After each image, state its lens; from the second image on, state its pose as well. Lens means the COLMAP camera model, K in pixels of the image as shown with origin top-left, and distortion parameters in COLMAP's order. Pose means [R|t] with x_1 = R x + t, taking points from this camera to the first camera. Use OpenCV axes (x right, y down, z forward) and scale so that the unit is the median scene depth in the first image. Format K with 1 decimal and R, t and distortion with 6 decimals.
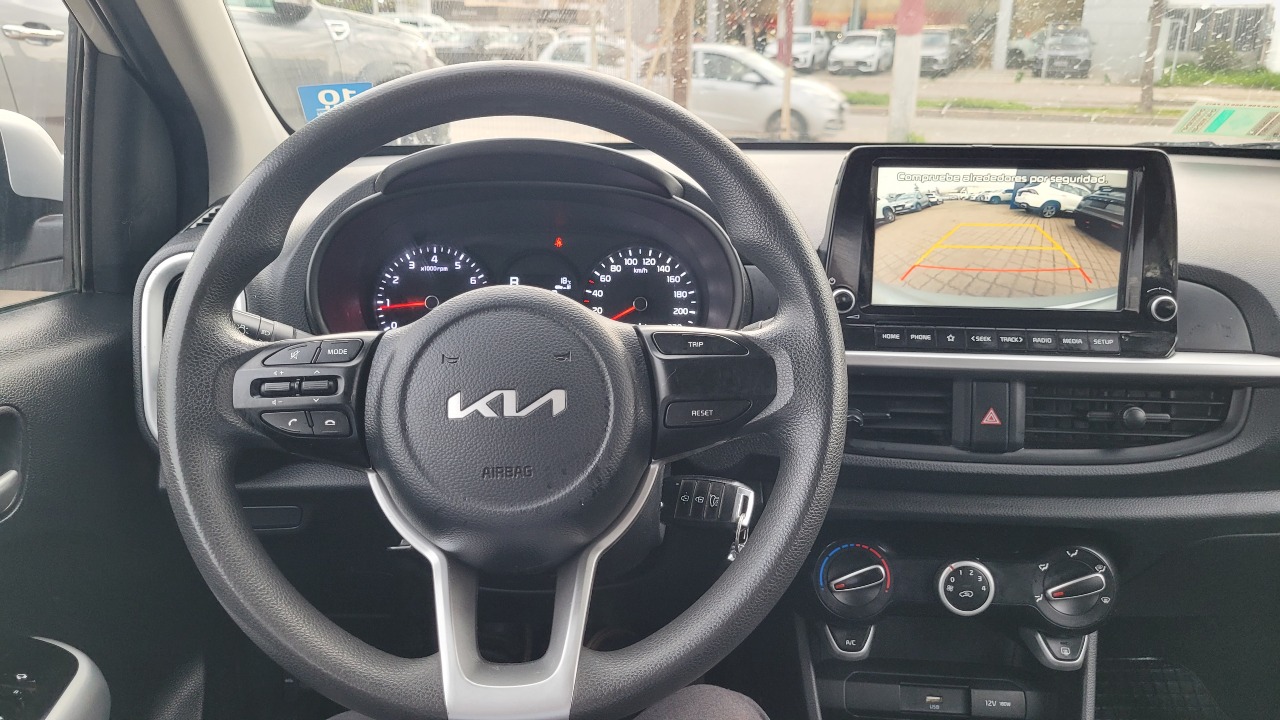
lens RADIAL K [[979.1, 0, 630.7], [0, 979.1, 345.6], [0, 0, 1]] dist [0.024346, 0.000121]
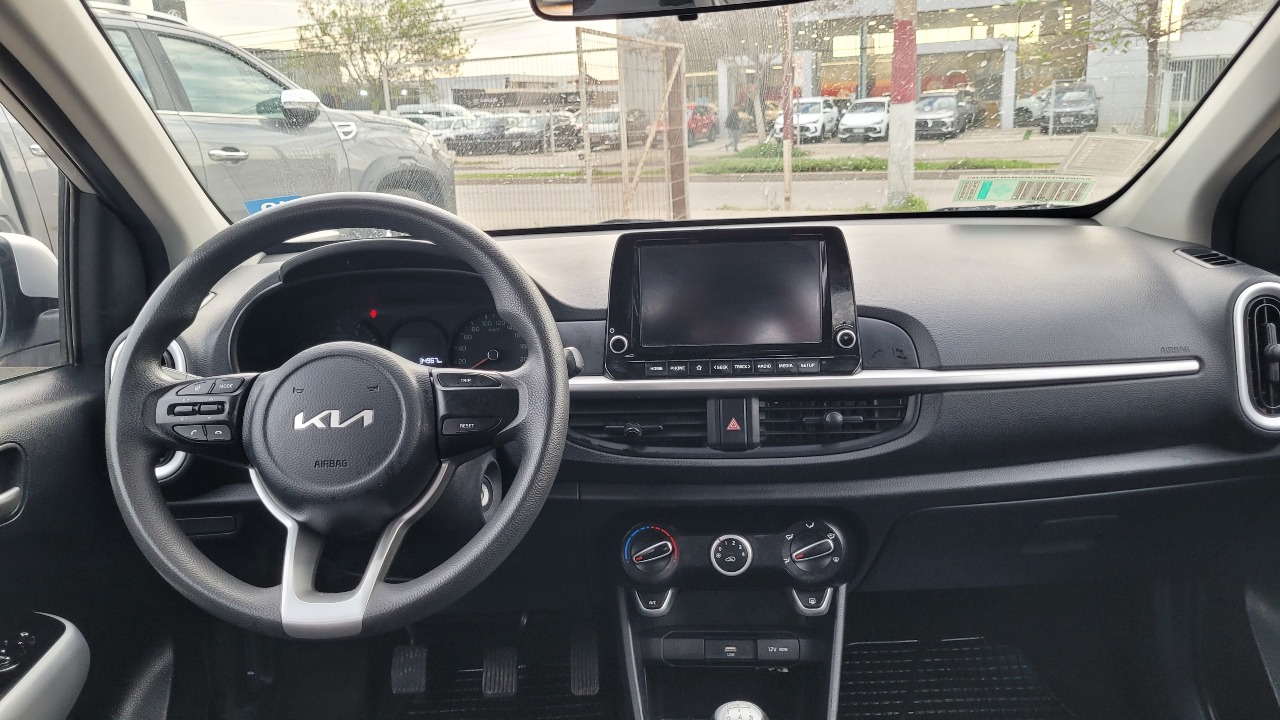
lens RADIAL K [[970.3, 0, 640.0], [0, 970.3, 360.0], [0, 0, 1]] dist [0.035828, -0.003813]
pose [[0.998735, -0.045773, -0.020801, 0.234075], [0.044495, 0.997310, -0.058244, 0.048894], [0.023411, 0.057245, 0.998086, -0.305927]]
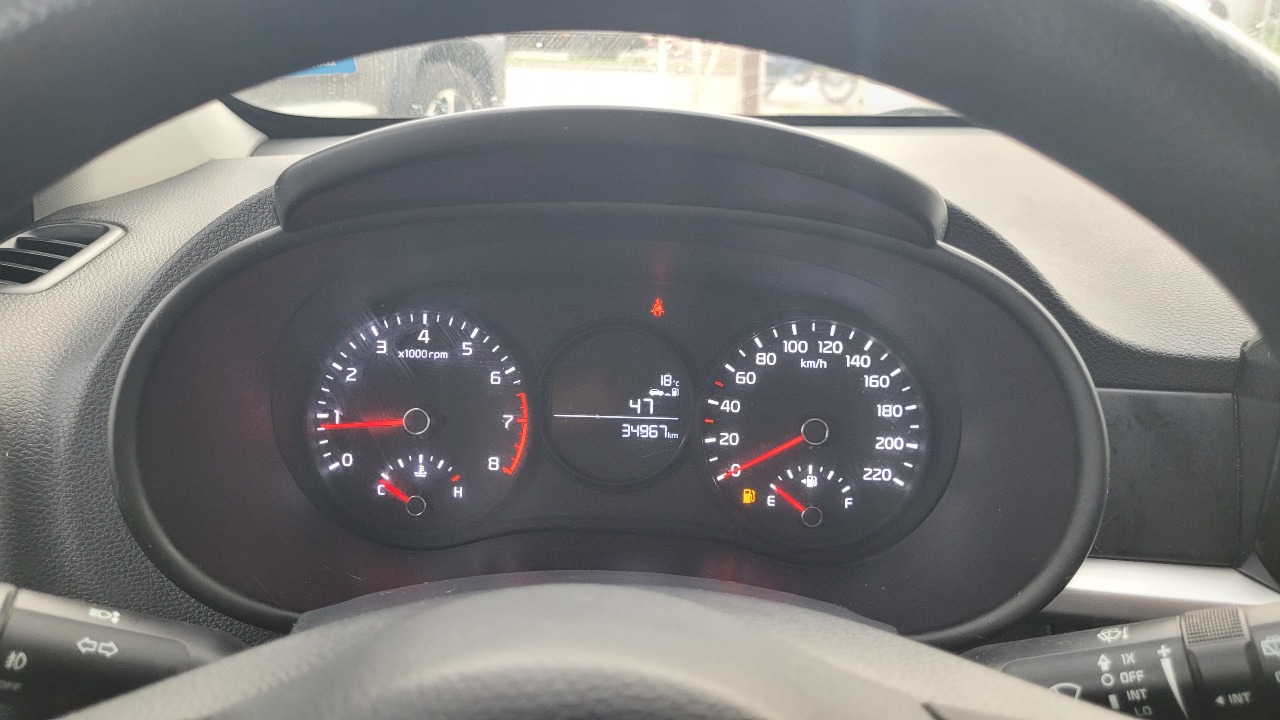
lens RADIAL K [[979.5, 0, 626.5], [0, 979.5, 356.0], [0, 0, 1]] dist [0.036857, -0.003330]
pose [[0.997828, 0.020136, -0.062717, -0.057077], [-0.017779, 0.999123, 0.037917, -0.099690], [0.063425, -0.036720, 0.997311, 0.476640]]
